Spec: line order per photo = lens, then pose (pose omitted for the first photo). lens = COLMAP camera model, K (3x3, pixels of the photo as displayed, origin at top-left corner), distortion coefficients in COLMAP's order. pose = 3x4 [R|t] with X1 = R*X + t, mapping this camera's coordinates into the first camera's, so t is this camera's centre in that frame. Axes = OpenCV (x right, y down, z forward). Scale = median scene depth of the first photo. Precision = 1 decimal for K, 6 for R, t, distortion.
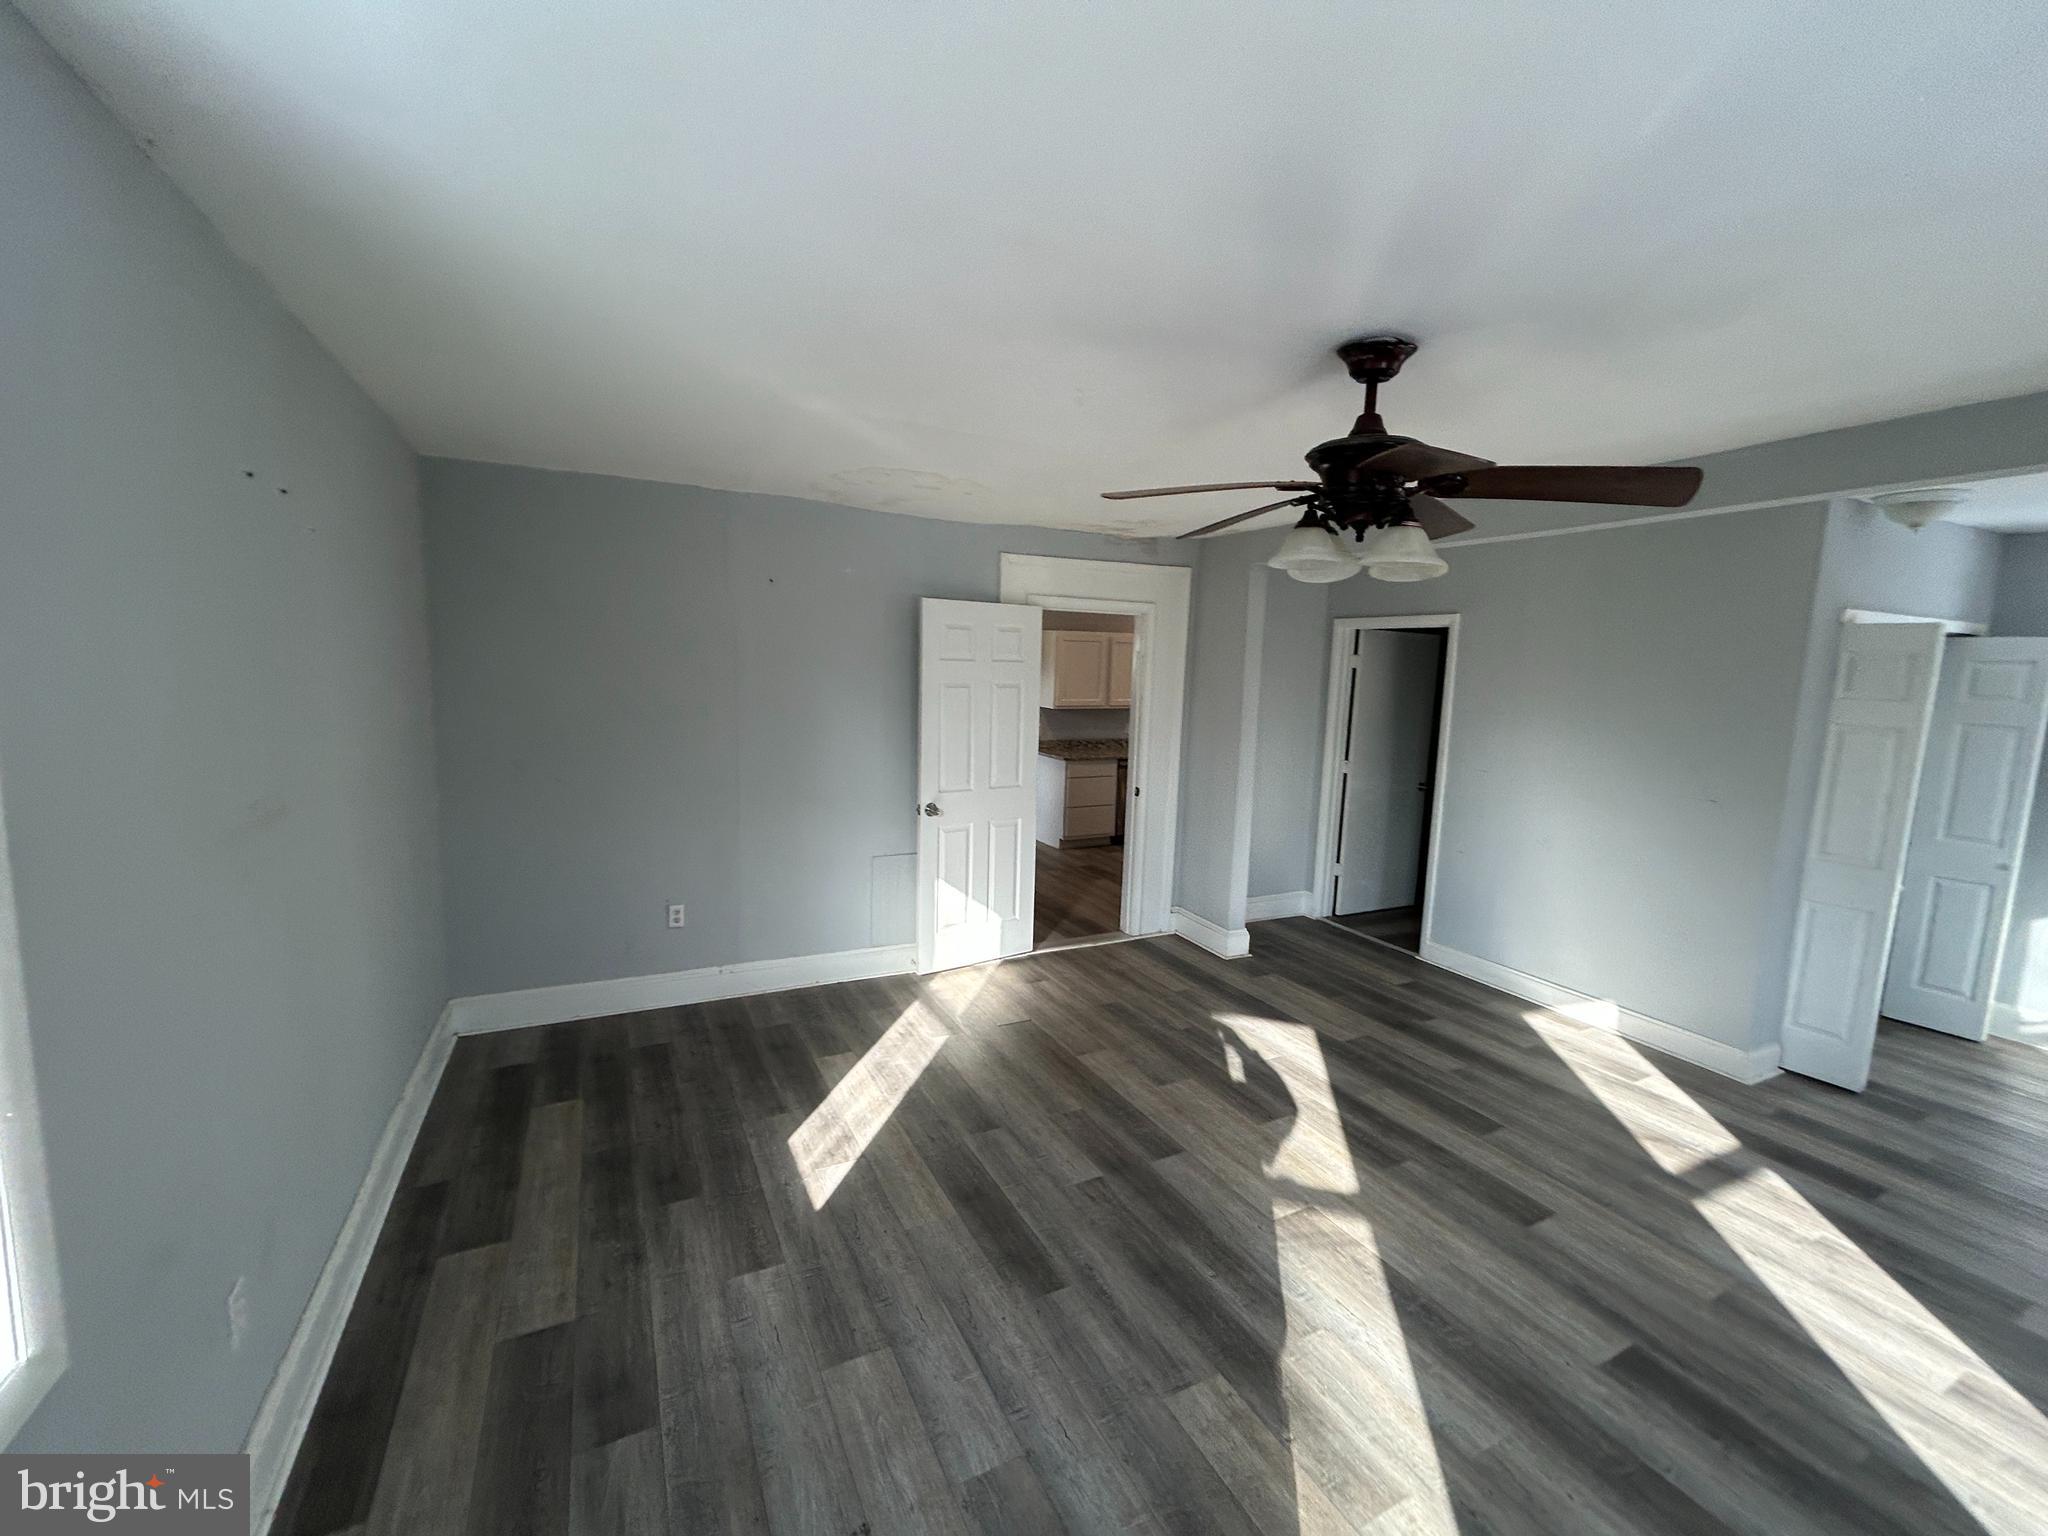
lens RADIAL K [[824.5, 0, 1016.6], [0, 824.5, 766.0], [0, 0, 1]] dist [-0.002774, 0.000190]
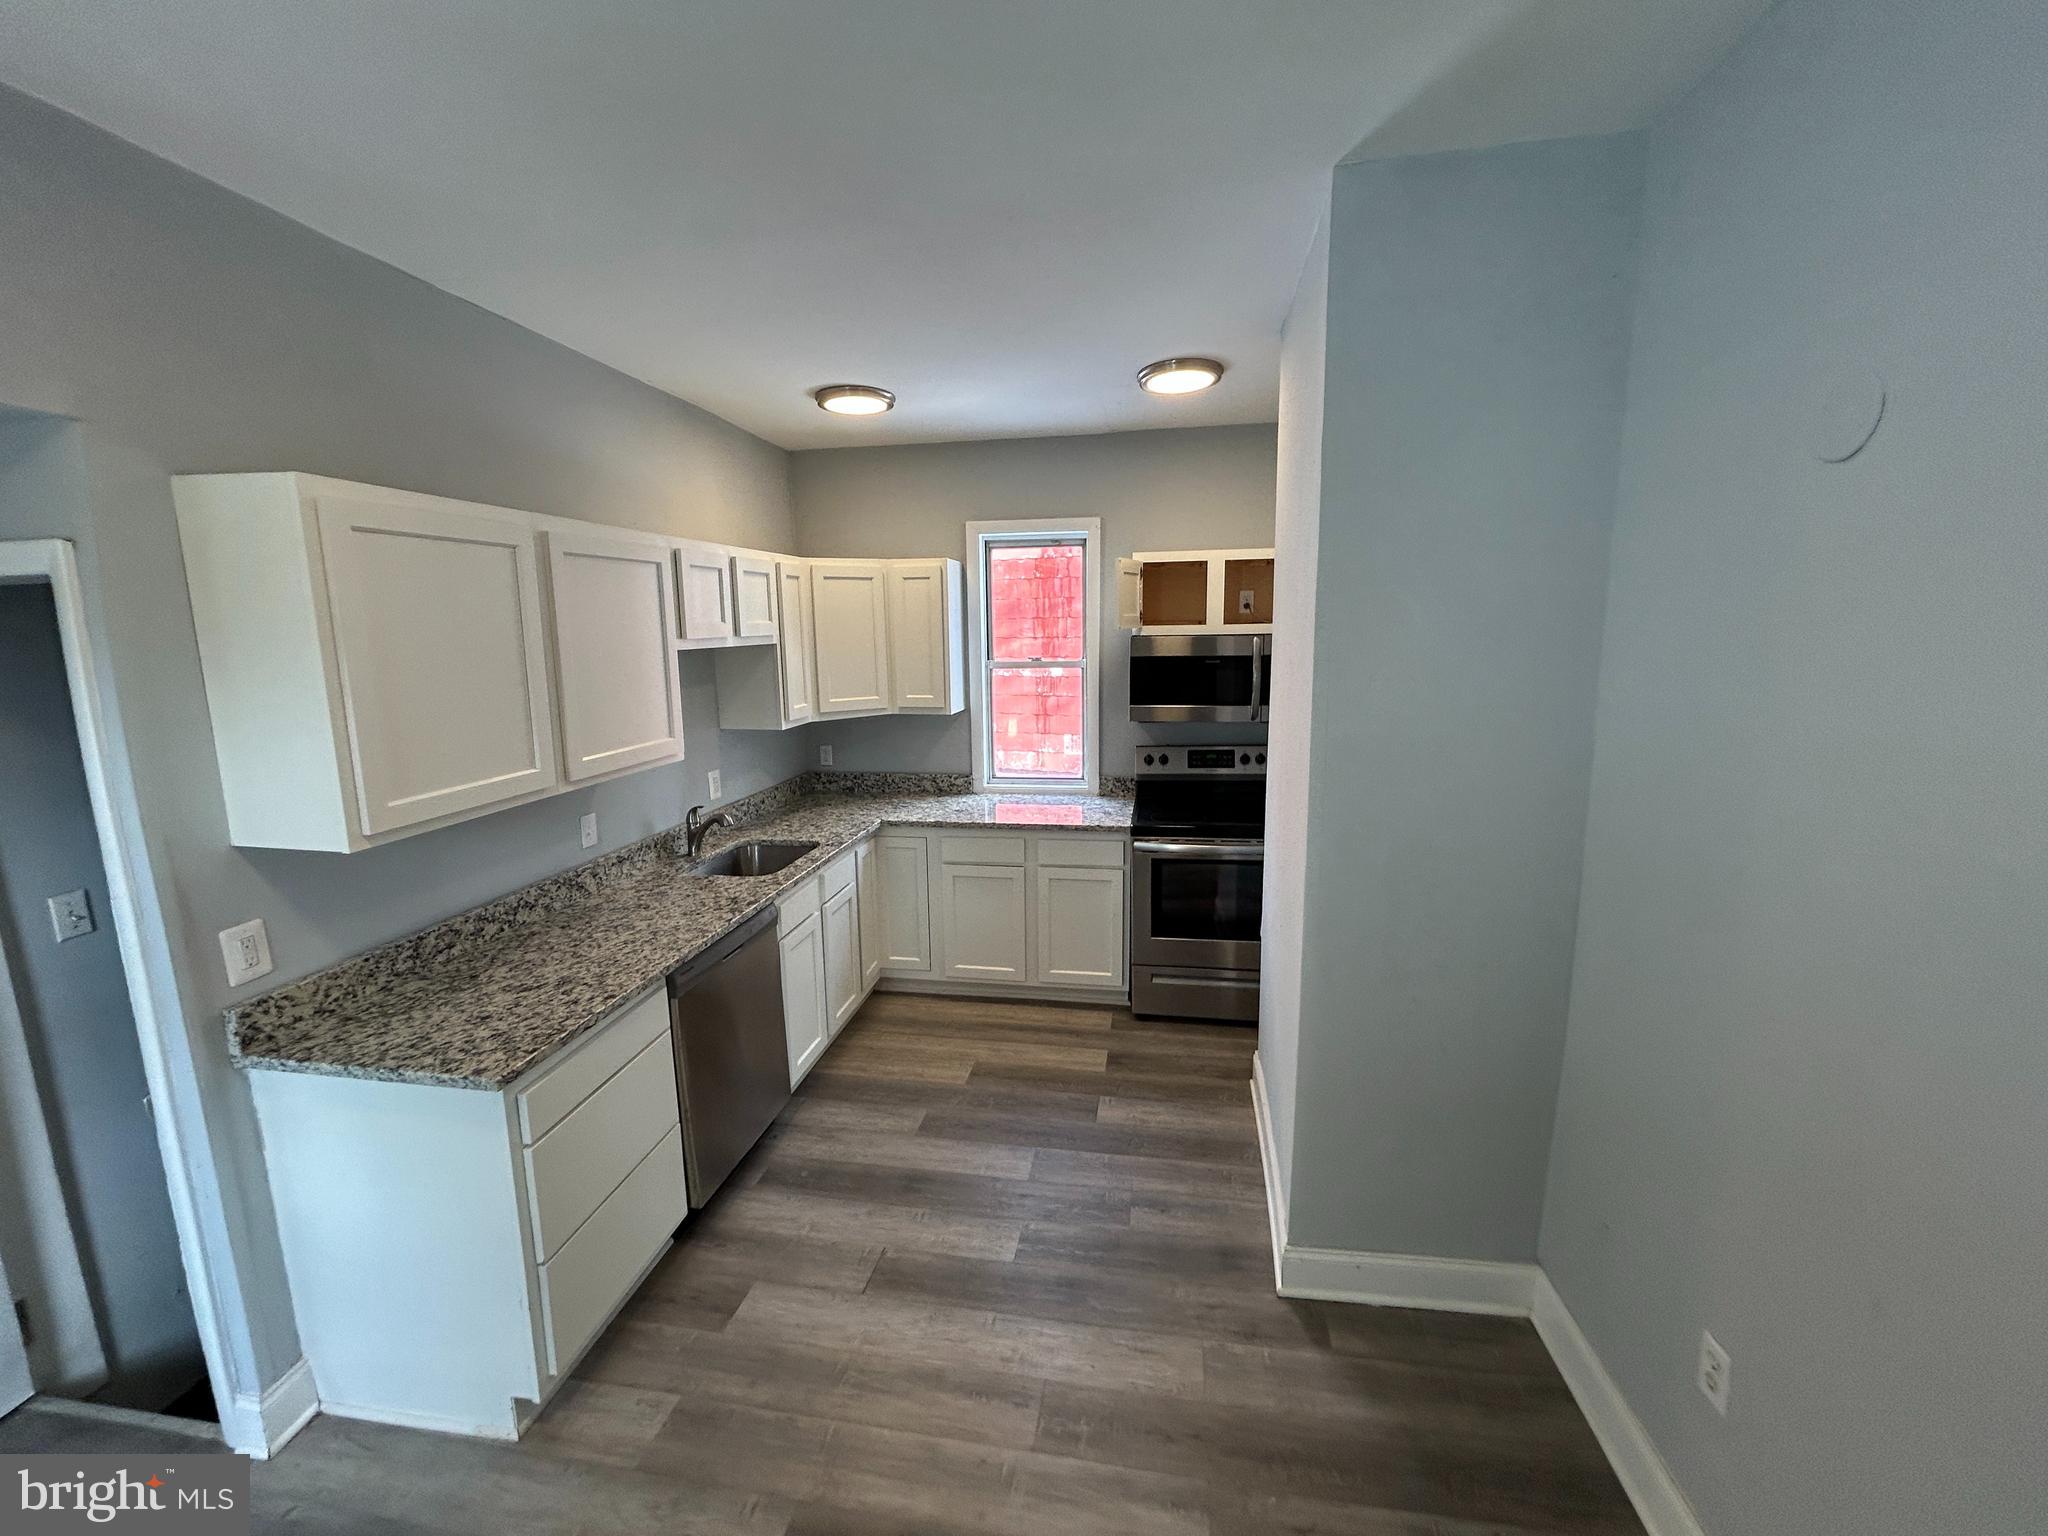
lens RADIAL K [[824.5, 0, 1019.9], [0, 824.5, 759.0], [0, 0, 1]] dist [-0.002774, 0.000190]
pose [[0.597916, -0.160137, 0.785400, -0.037024], [0.133270, 0.986063, 0.099593, -0.222303], [-0.790402, 0.045122, 0.610924, 1.782410]]
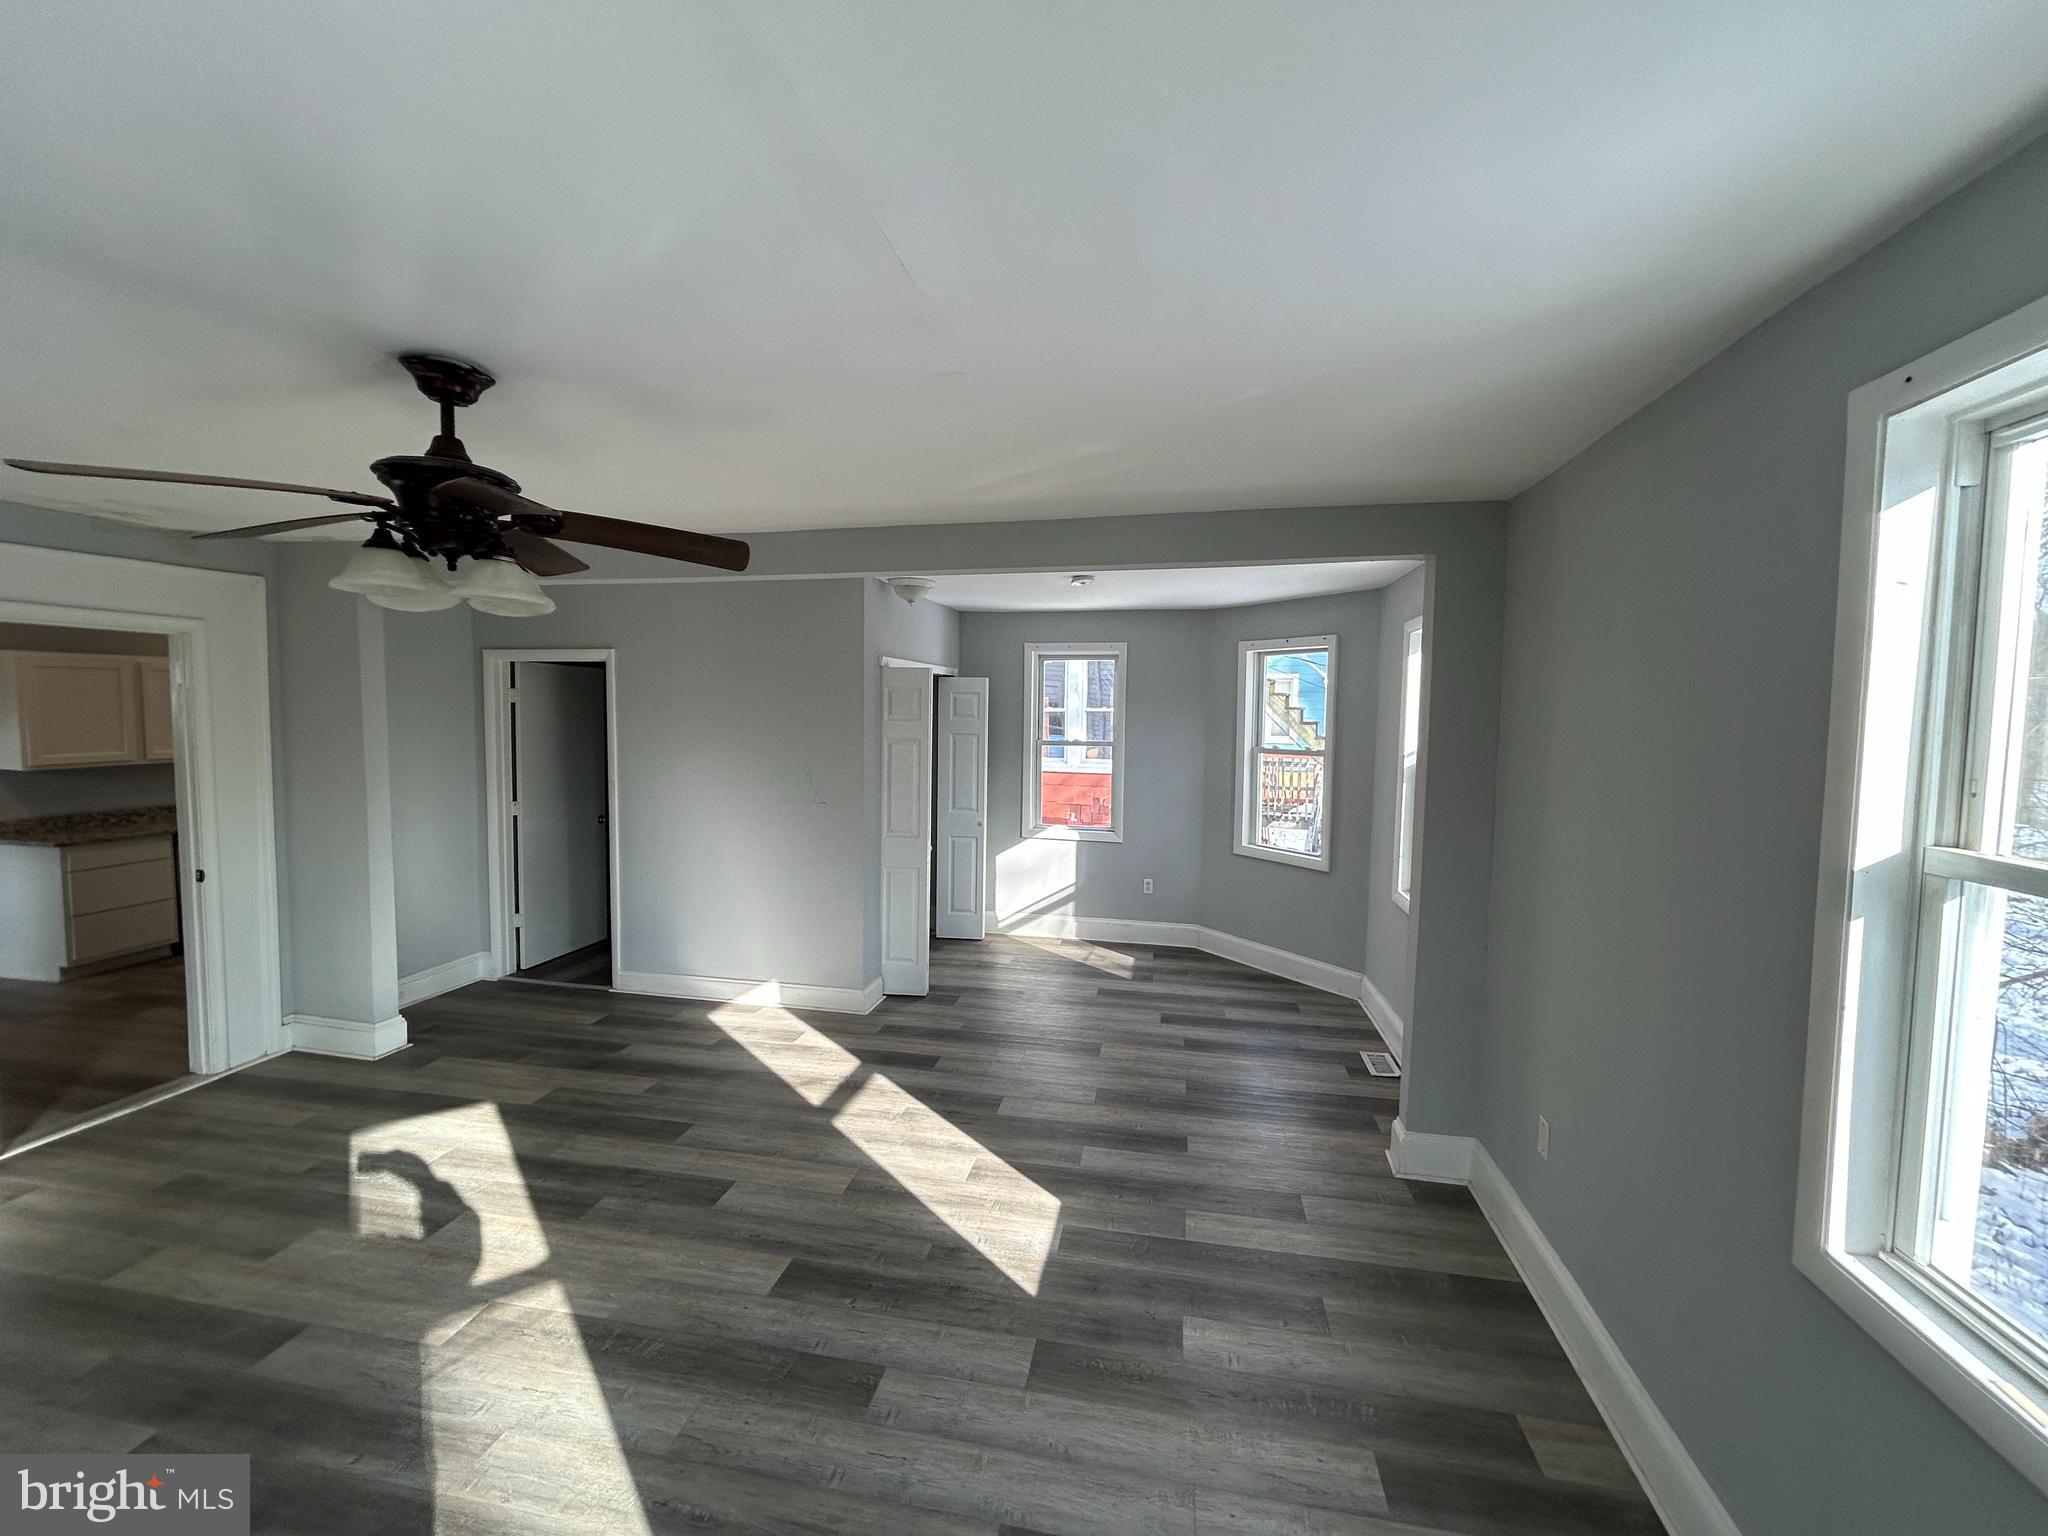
lens RADIAL K [[824.5, 0, 1022.2], [0, 824.5, 763.9], [0, 0, 1]] dist [-0.002774, 0.000190]
pose [[0.609241, -0.071880, 0.789720, 0.034121], [0.104328, 0.994492, 0.010033, 0.002159], [-0.786092, 0.076278, 0.613385, -0.037654]]
